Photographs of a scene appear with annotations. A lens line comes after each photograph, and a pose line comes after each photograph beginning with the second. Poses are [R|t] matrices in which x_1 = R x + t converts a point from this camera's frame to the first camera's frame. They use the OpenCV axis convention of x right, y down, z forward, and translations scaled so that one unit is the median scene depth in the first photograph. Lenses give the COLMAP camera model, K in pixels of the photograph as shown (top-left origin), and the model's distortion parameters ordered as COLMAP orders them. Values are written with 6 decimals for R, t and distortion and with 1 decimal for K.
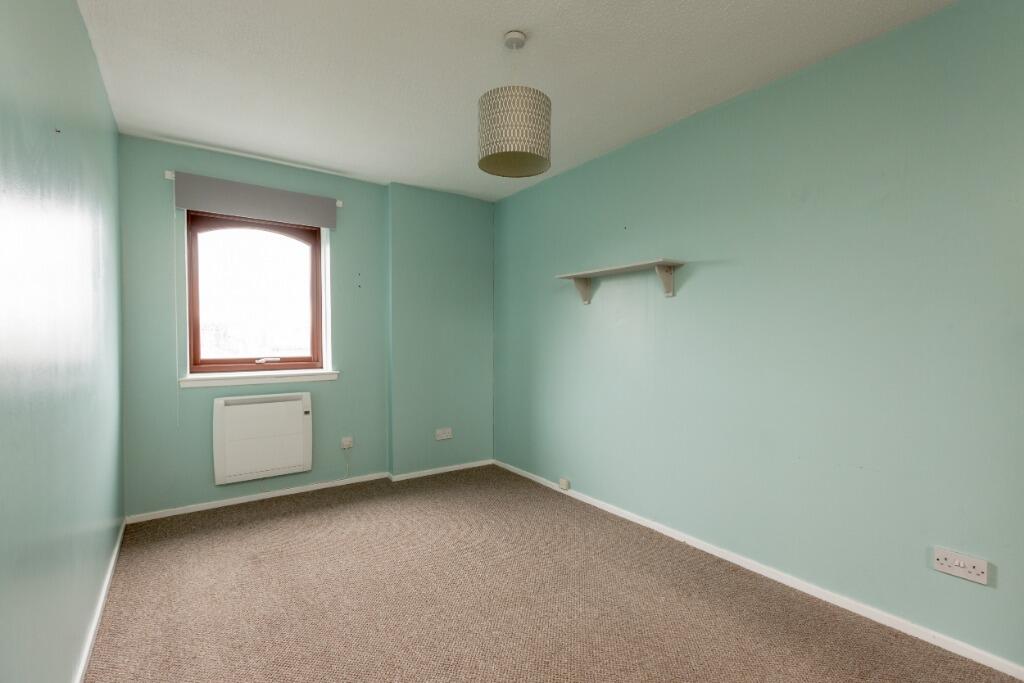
lens RADIAL K [[453.8, 0, 513.0], [0, 453.8, 340.7], [0, 0, 1]] dist [0.000044, -0.000104]
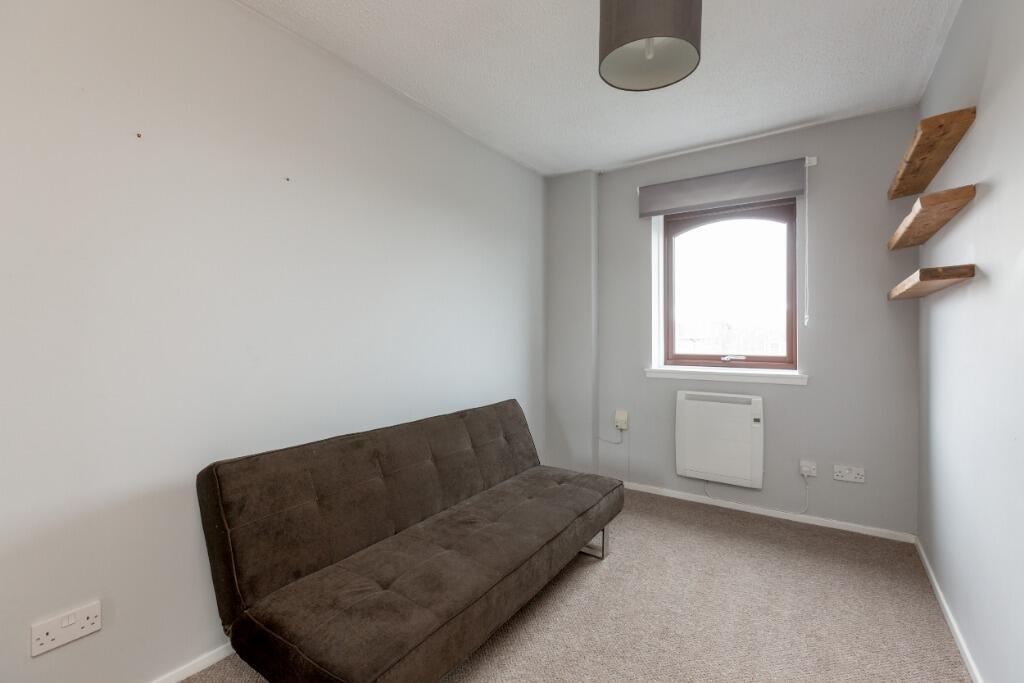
lens RADIAL K [[453.8, 0, 512.6], [0, 453.8, 338.8], [0, 0, 1]] dist [0.000044, -0.000104]
pose [[0.333988, 0.003882, -0.942569, 0.191474], [-0.013344, 0.999911, -0.000610, 0.011182], [0.942483, 0.012781, 0.334010, 0.268522]]
